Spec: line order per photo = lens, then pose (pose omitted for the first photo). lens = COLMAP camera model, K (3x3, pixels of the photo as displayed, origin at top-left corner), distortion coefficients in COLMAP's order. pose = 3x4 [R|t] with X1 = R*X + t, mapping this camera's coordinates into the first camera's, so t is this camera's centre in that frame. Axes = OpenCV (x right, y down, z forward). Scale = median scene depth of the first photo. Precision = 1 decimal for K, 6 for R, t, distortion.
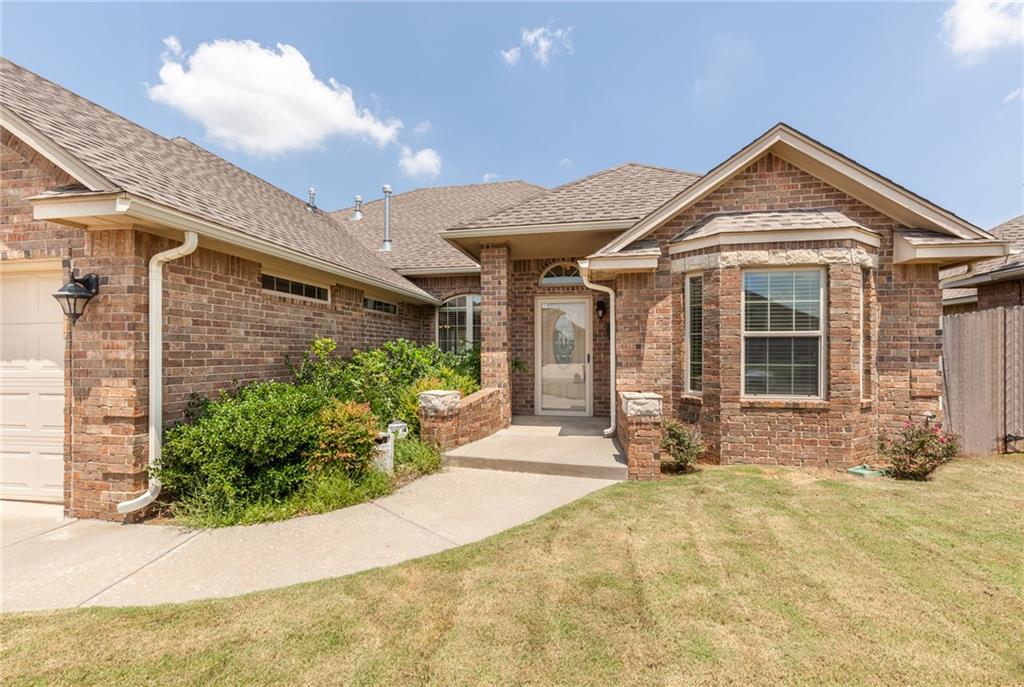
lens RADIAL K [[466.9, 0, 509.6], [0, 466.9, 349.3], [0, 0, 1]] dist [0.005280, 0.000012]
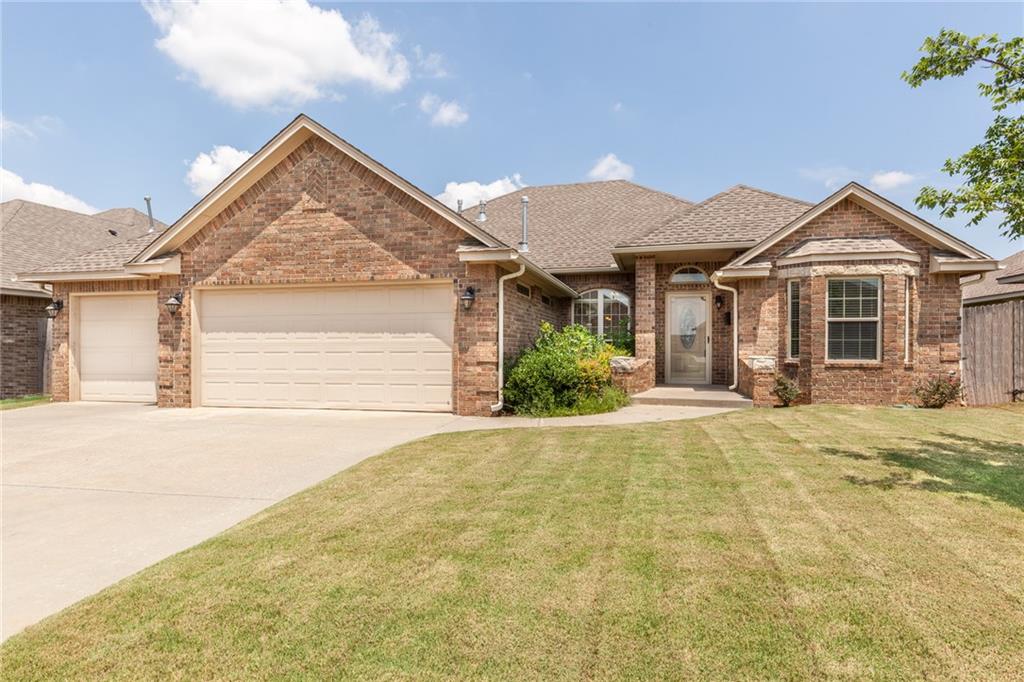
lens RADIAL K [[584.0, 0, 513.3], [0, 584.0, 347.3], [0, 0, 1]] dist [0.002852, 0.001255]
pose [[0.998520, 0.002812, -0.054316, -0.404537], [-0.002634, 0.999991, 0.003346, 0.051922], [0.054325, -0.003198, 0.998518, -0.927232]]
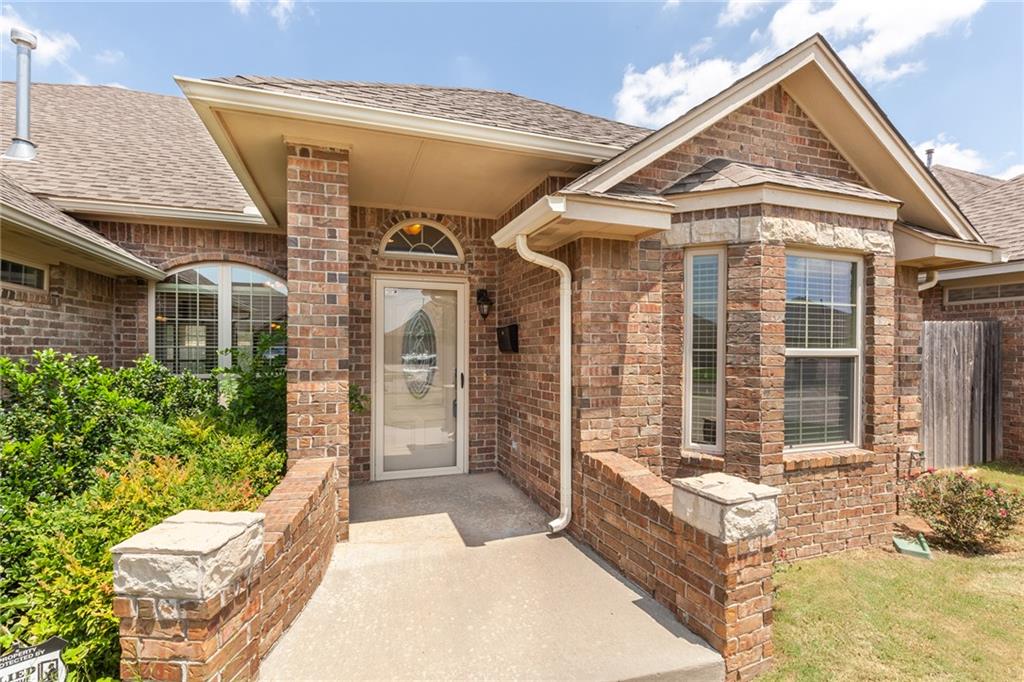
lens RADIAL K [[469.6, 0, 509.4], [0, 469.6, 349.0], [0, 0, 1]] dist [0.004670, 0.000111]
pose [[0.867370, 0.003985, 0.497648, -0.124359], [-0.006253, 0.999976, 0.002892, -0.034910], [-0.497625, -0.005620, 0.867374, 0.607224]]
